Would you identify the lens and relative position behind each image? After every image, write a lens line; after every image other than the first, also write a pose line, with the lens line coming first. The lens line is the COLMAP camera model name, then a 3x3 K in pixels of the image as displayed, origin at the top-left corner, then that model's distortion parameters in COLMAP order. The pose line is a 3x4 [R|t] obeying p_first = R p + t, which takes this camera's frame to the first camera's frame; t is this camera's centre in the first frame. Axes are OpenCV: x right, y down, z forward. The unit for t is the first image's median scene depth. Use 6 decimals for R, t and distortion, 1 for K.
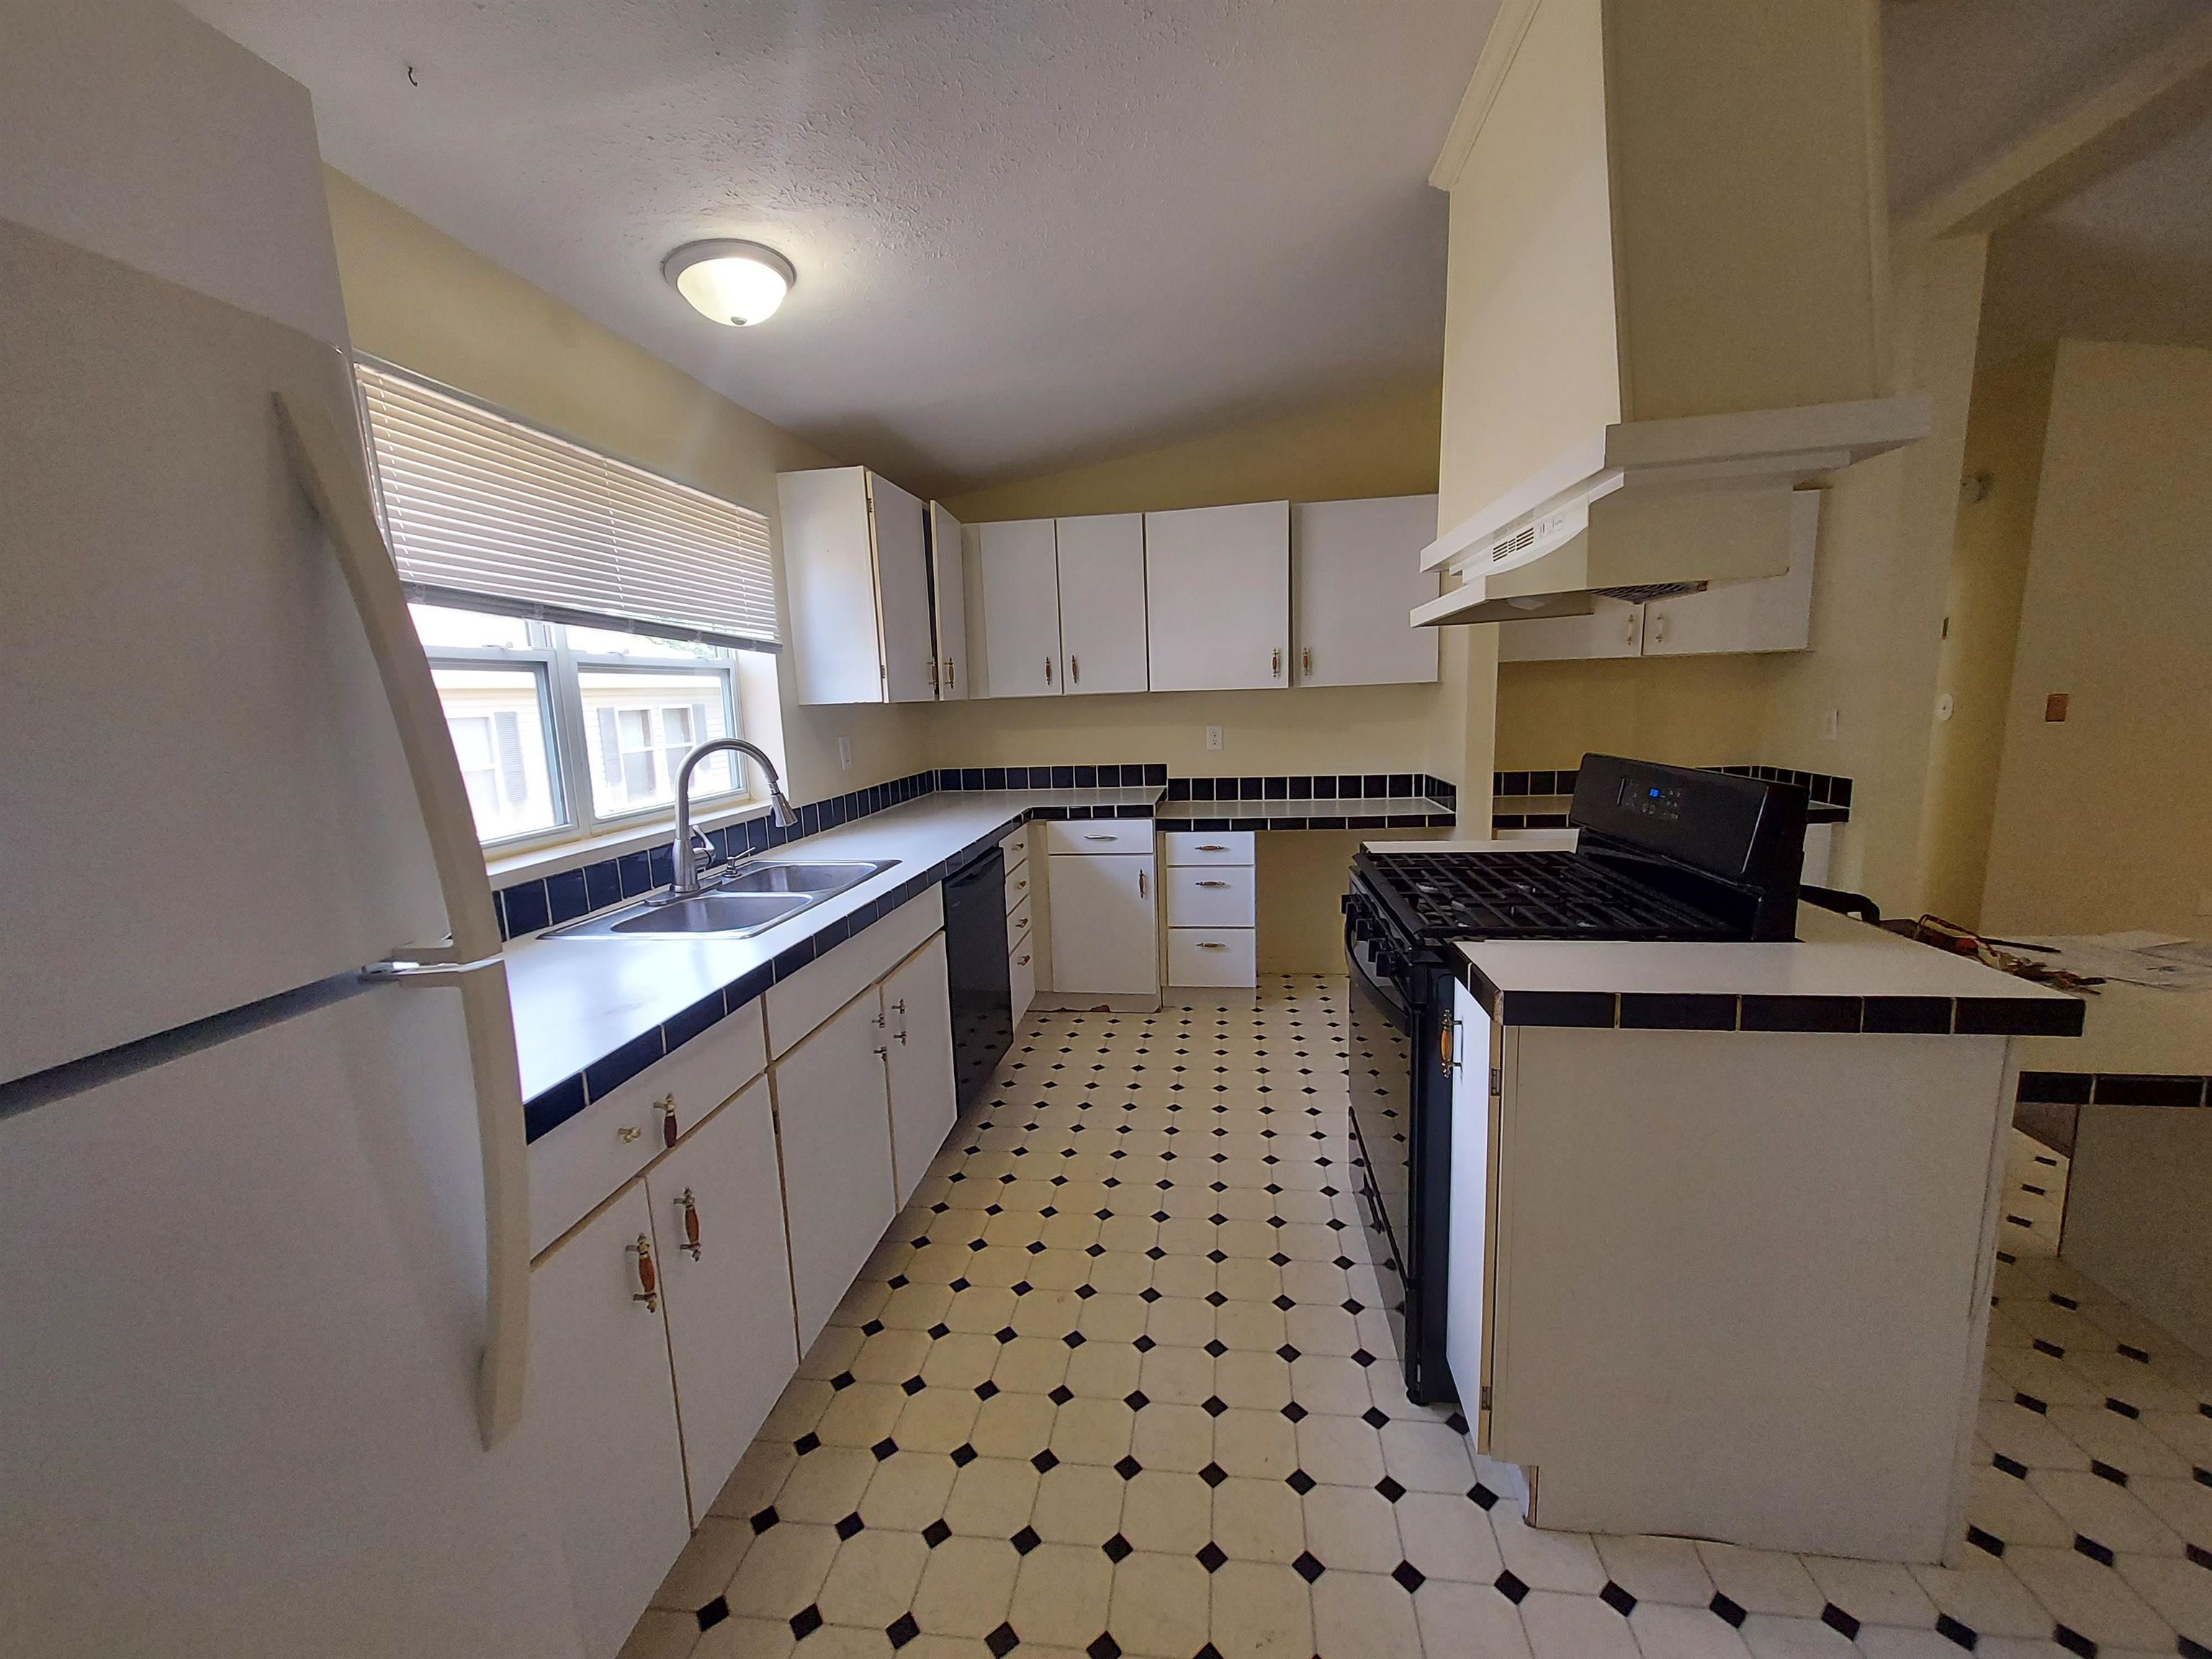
lens RADIAL K [[867.7, 0, 1142.7], [0, 867.7, 831.9], [0, 0, 1]] dist [0.000849, -0.000029]
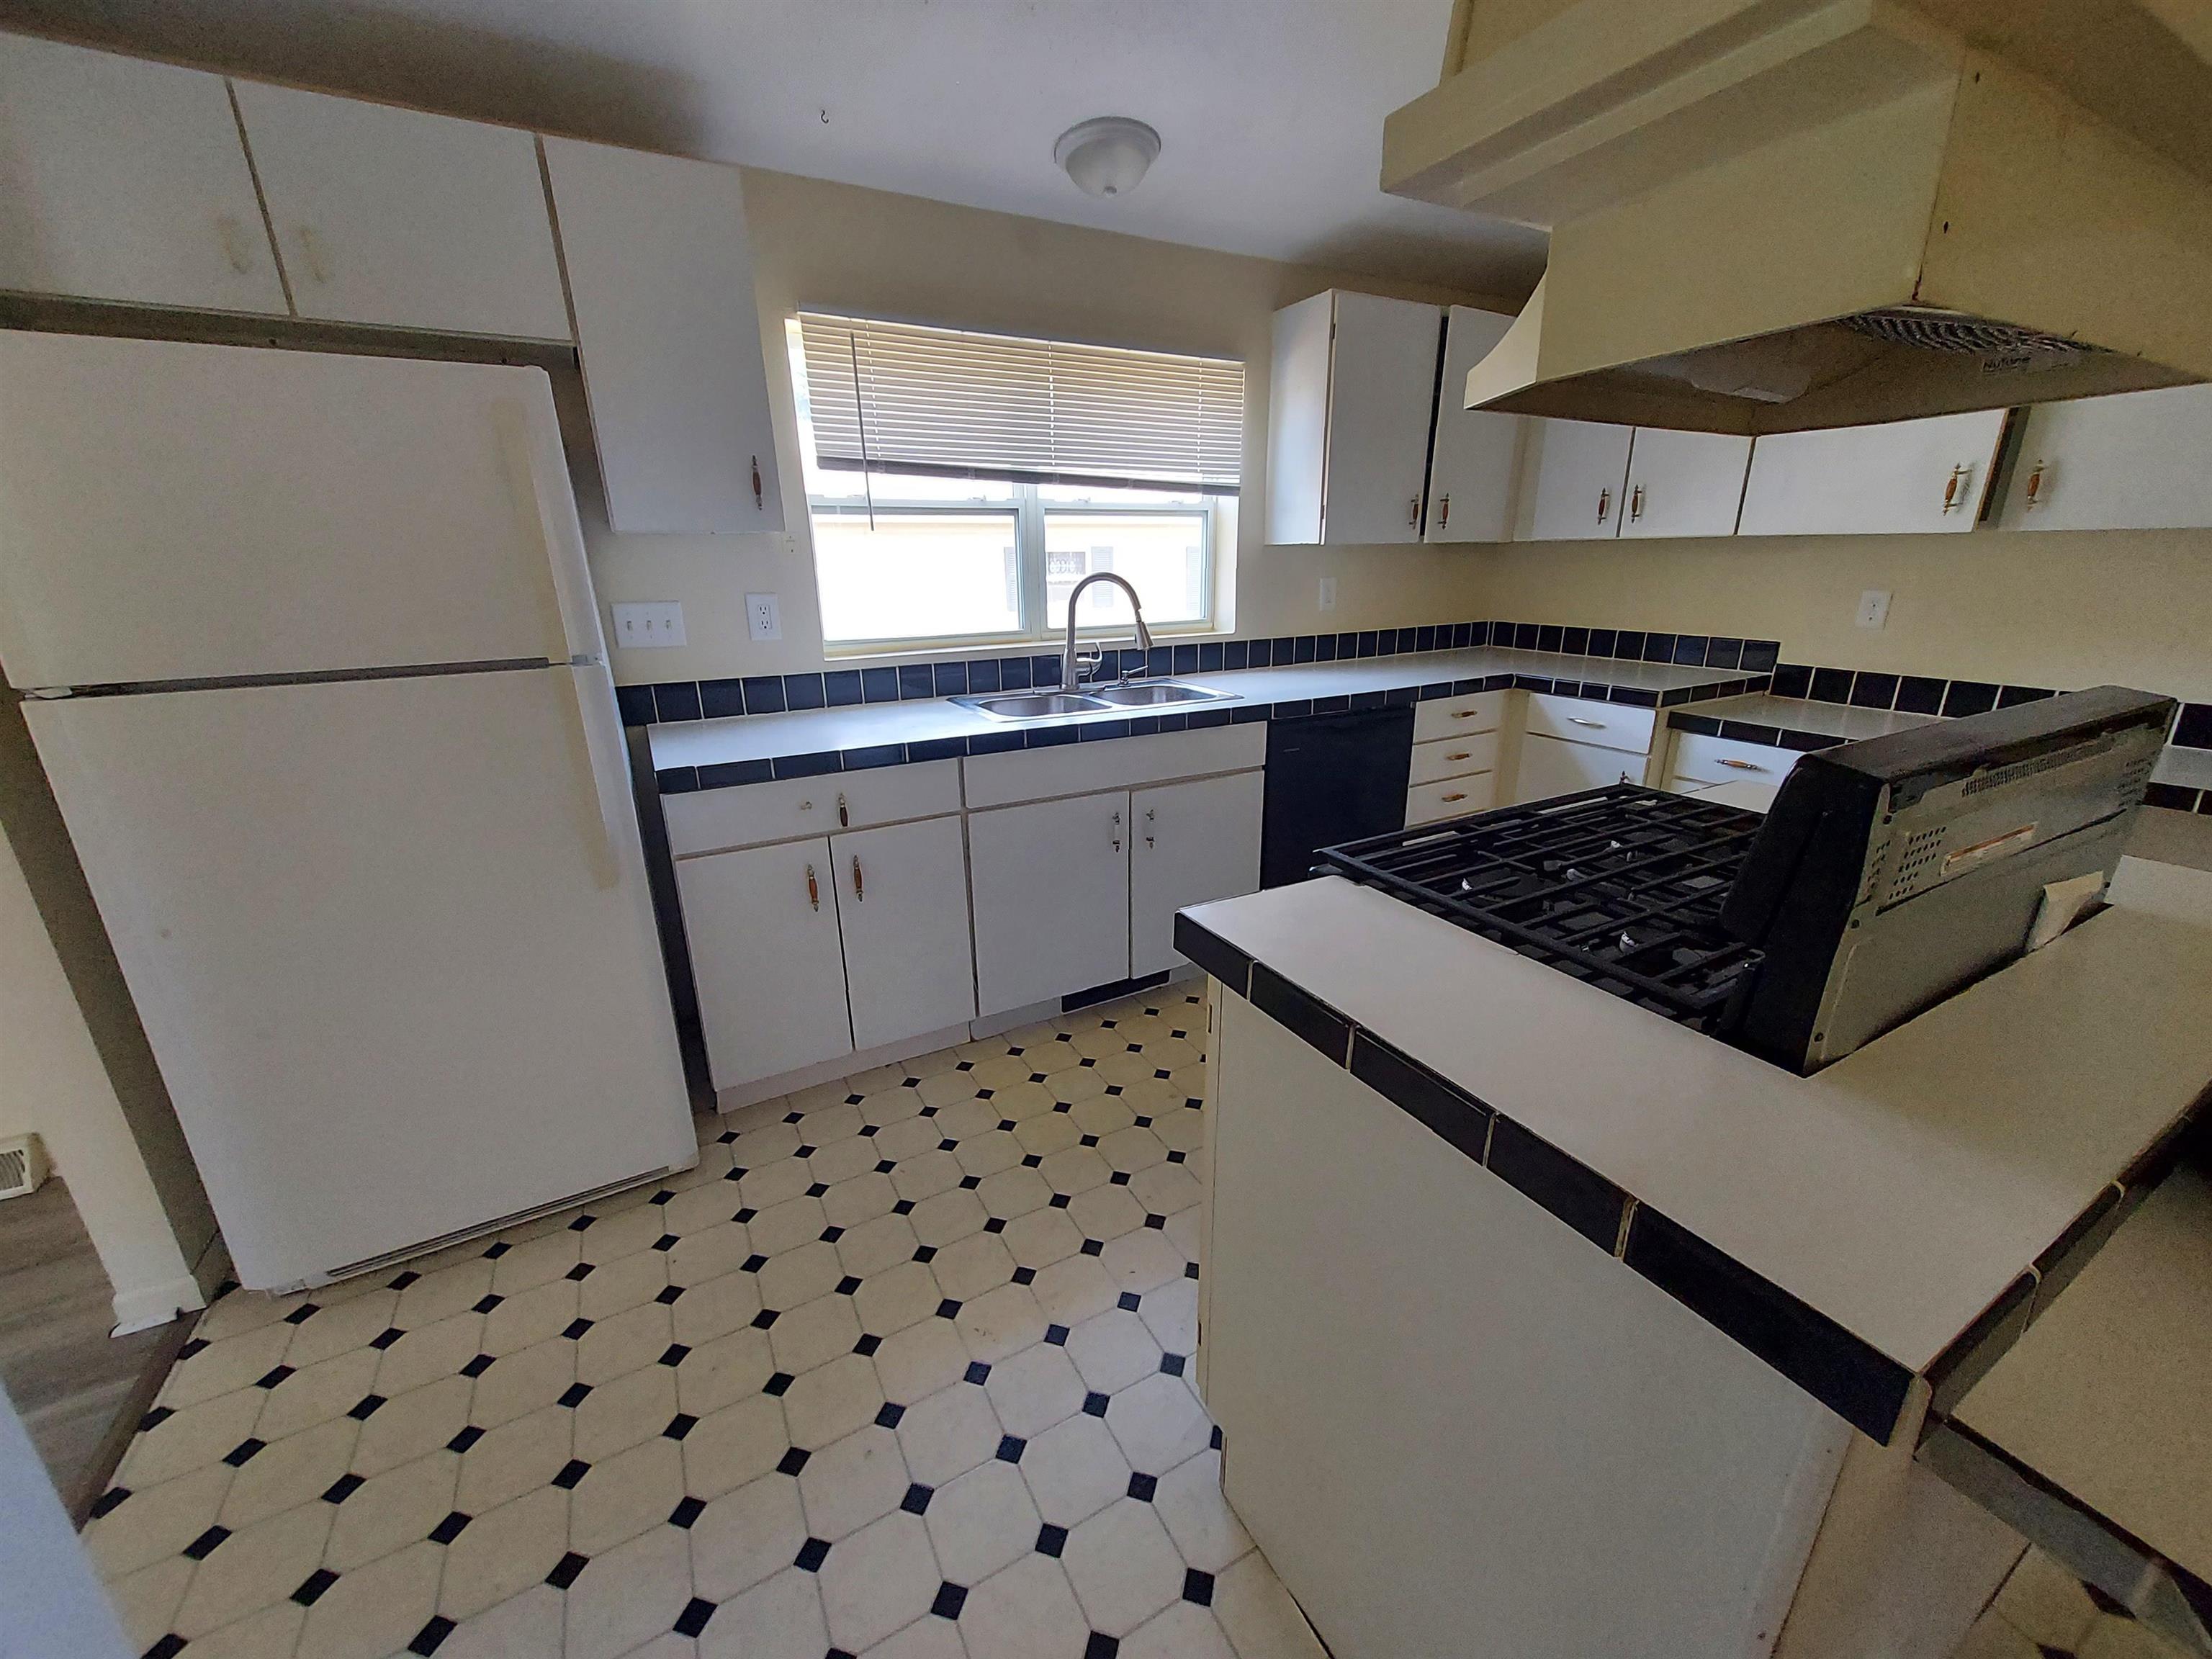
lens RADIAL K [[859.6, 0, 1114.2], [0, 859.6, 827.8], [0, 0, 1]] dist [0.001762, -0.000200]
pose [[0.569626, 0.273675, -0.775002, 0.357261], [-0.137319, 0.961371, 0.238557, -0.030744], [0.810352, -0.029466, 0.585202, 0.176313]]
